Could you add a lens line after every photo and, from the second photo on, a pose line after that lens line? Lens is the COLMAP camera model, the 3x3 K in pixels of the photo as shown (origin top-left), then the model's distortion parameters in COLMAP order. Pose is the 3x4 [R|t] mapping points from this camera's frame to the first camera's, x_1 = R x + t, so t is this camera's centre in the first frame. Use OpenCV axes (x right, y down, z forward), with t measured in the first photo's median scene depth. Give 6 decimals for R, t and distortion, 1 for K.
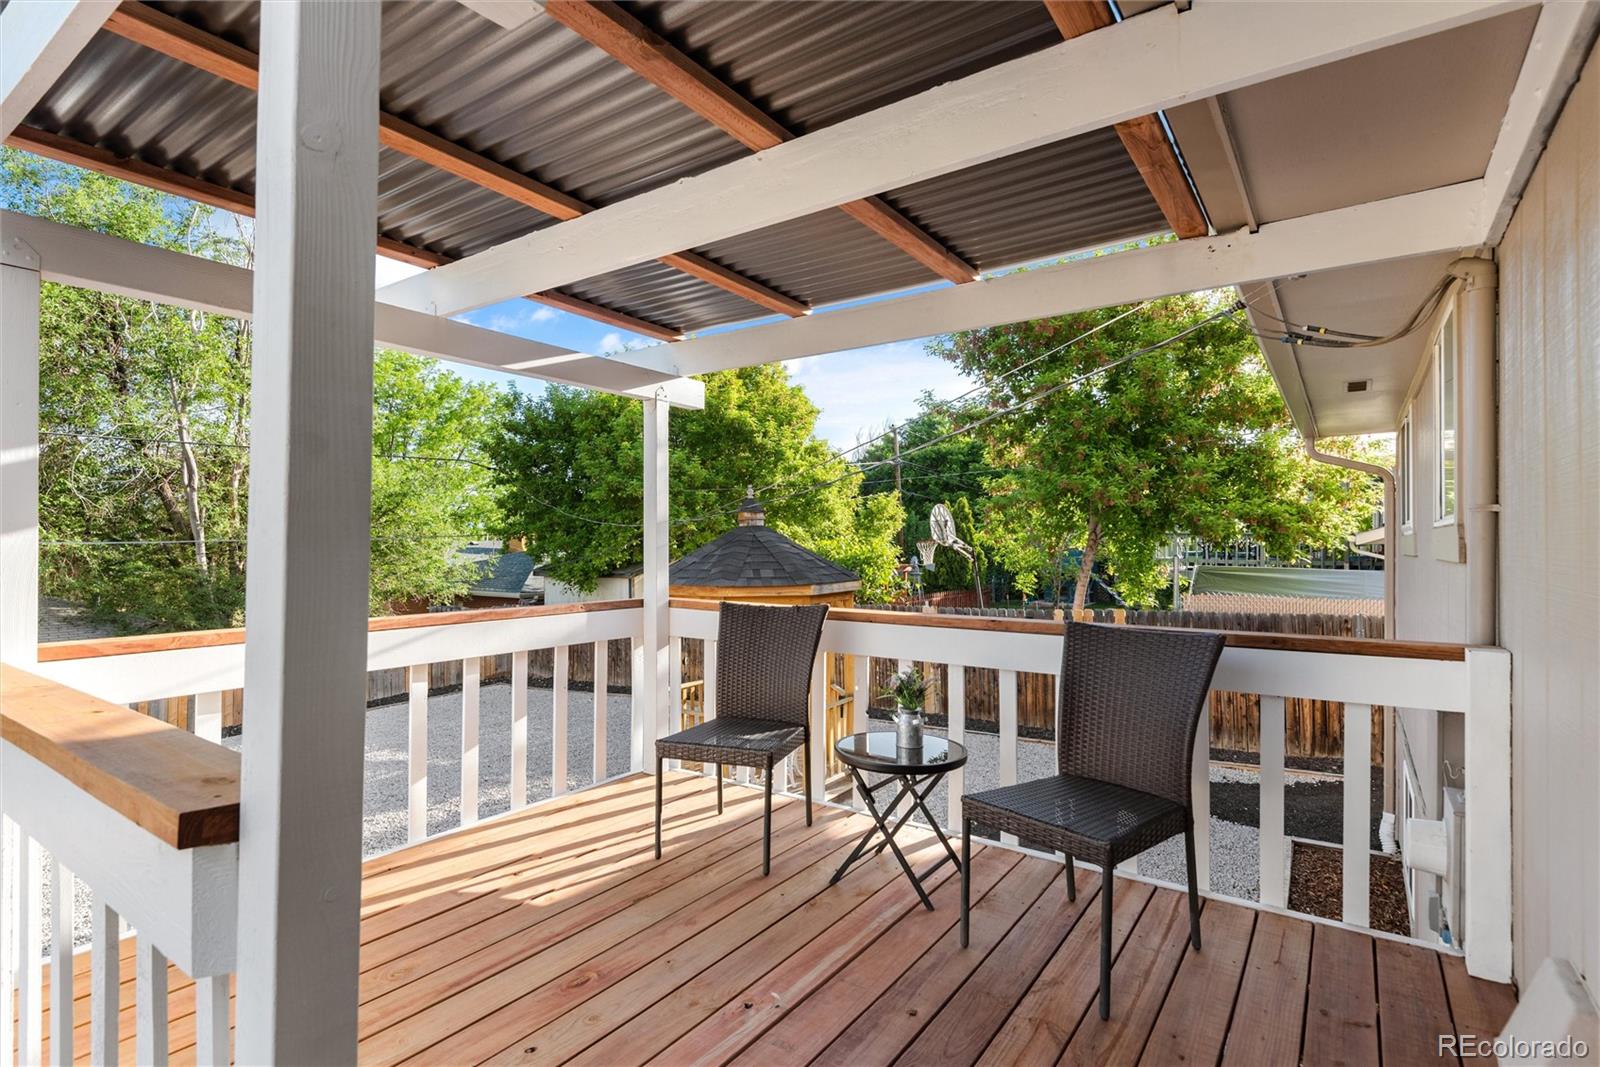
lens RADIAL K [[778.9, 0, 800.0], [0, 778.9, 533.5], [0, 0, 1]] dist [0.002039, -0.000475]
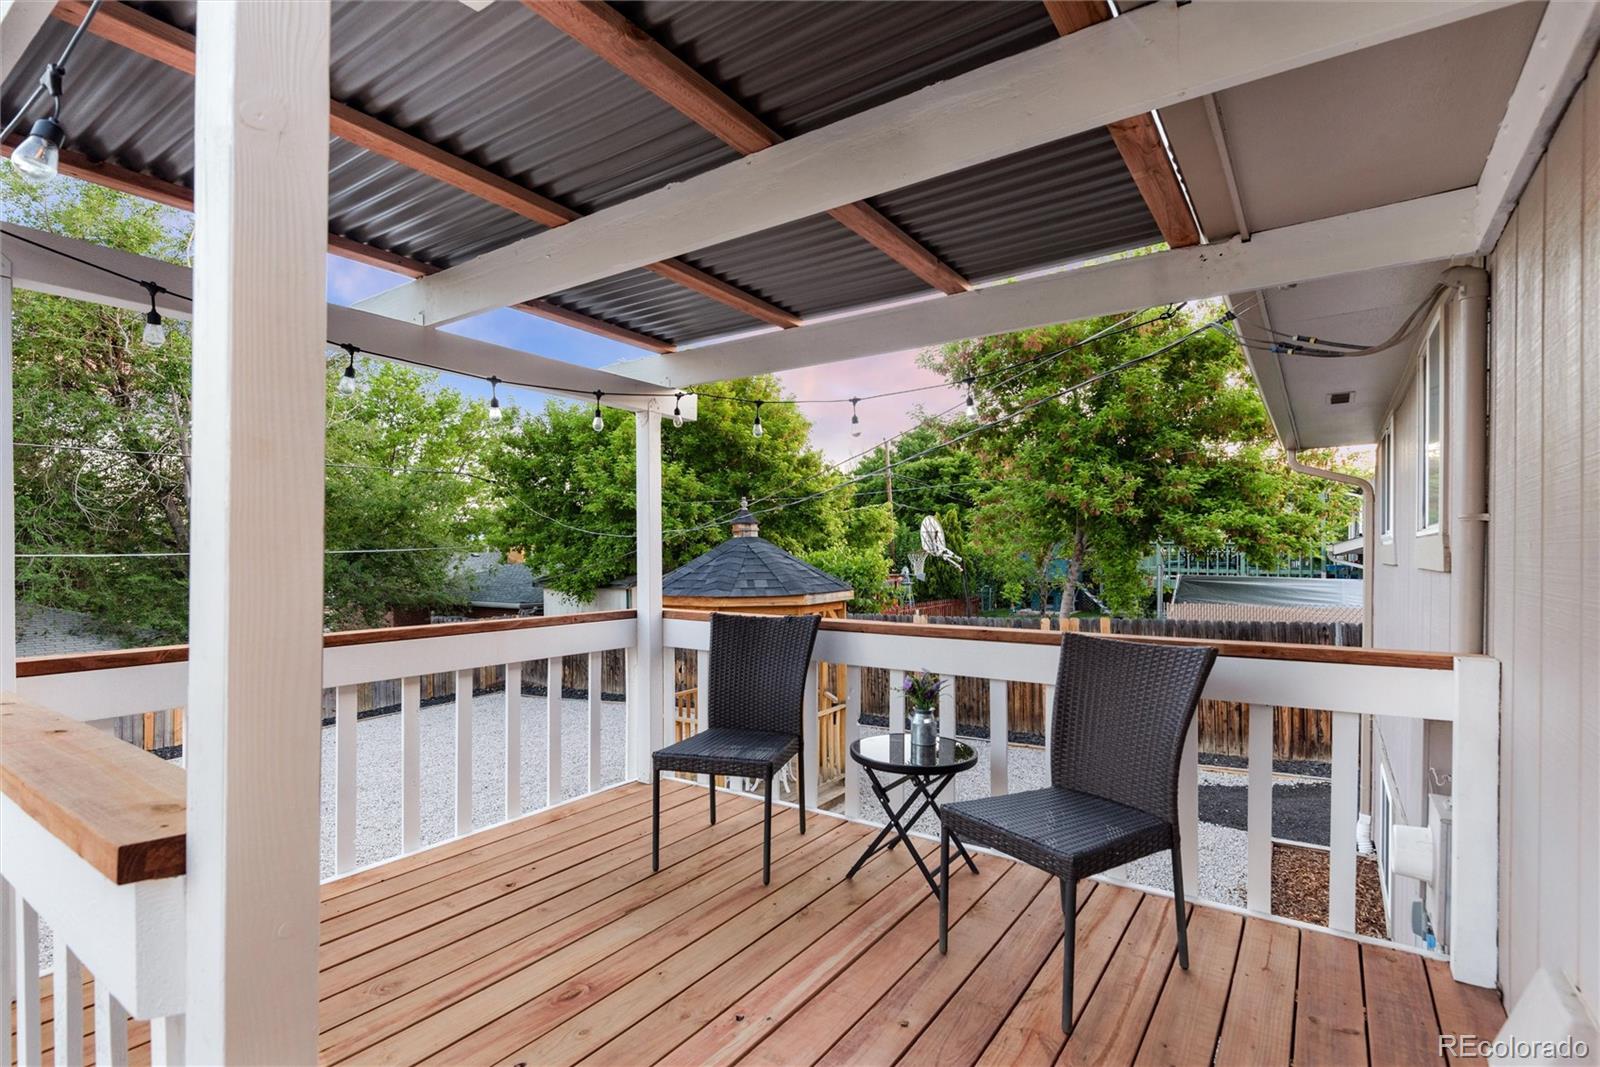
lens RADIAL K [[752.8, 0, 803.8], [0, 752.8, 557.6], [0, 0, 1]] dist [0.001260, -0.000001]
pose [[0.999928, -0.002558, 0.011687, 0.004785], [0.002358, 0.999850, 0.017136, 0.000430], [-0.011729, -0.017107, 0.999785, 0.036678]]
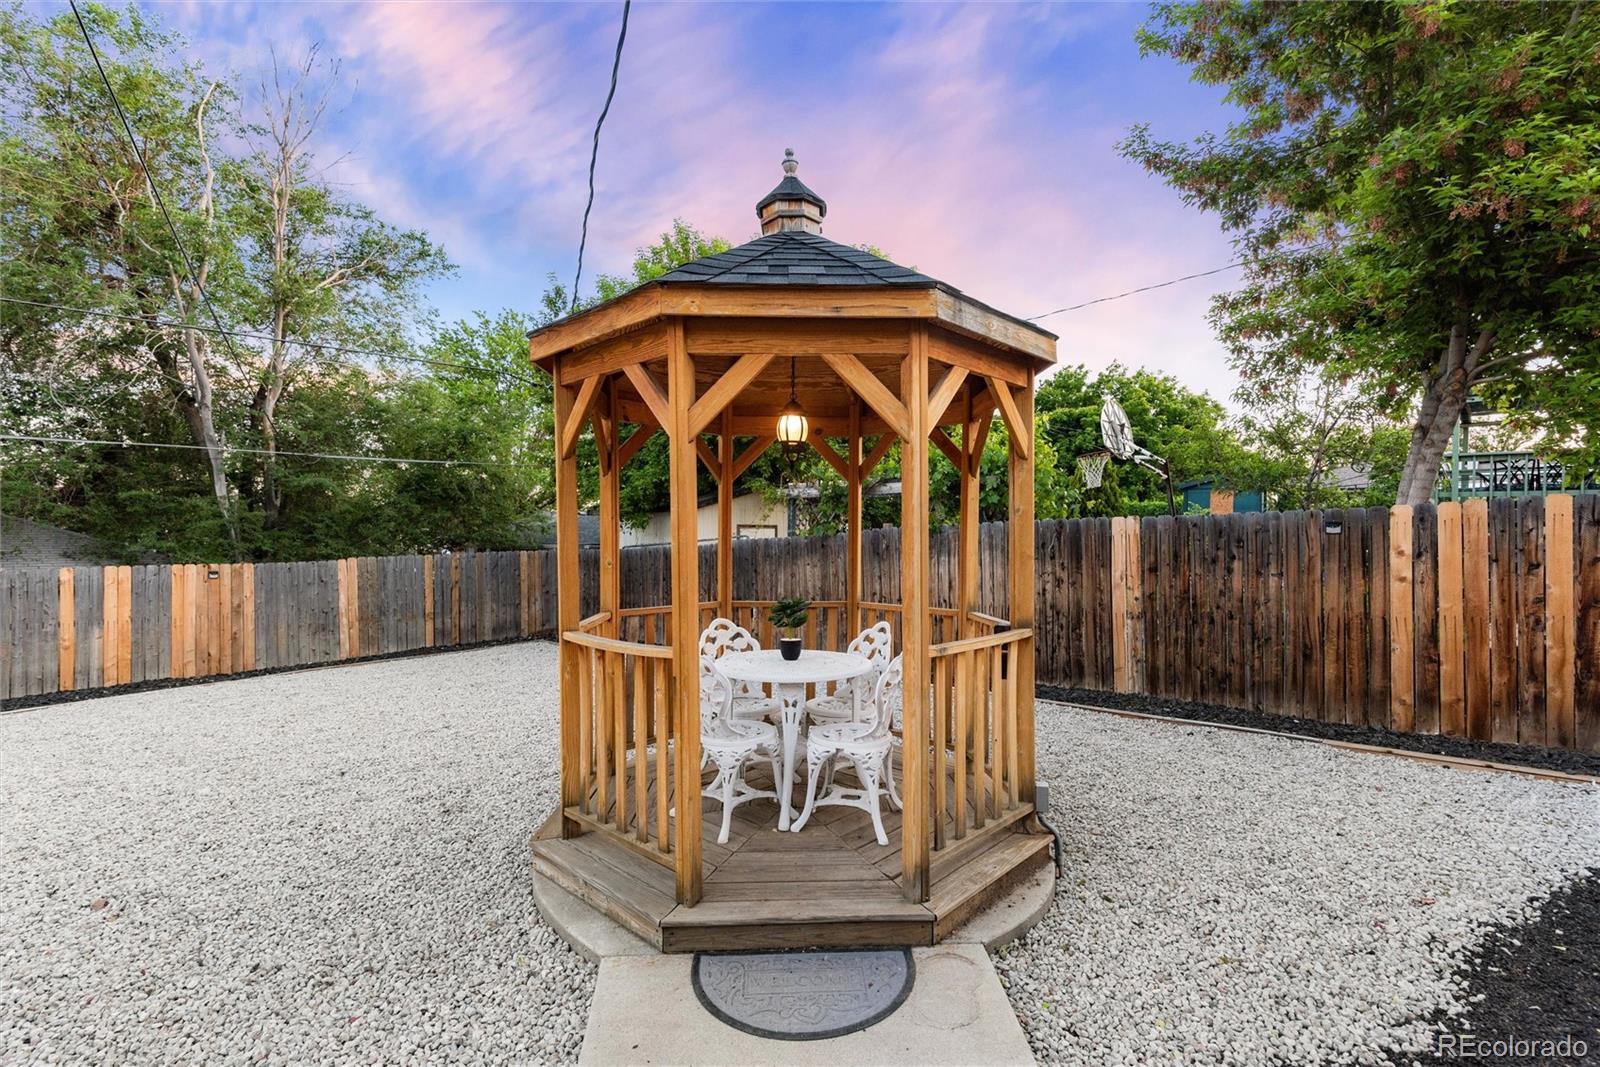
lens RADIAL K [[723.3, 0, 797.5], [0, 723.3, 540.5], [0, 0, 1]] dist [0.000636, -0.000037]
pose [[0.986577, 0.002724, -0.163272, 0.021124], [-0.000288, 0.999888, 0.014945, 0.313095], [0.163295, -0.014697, 0.986468, 1.220445]]
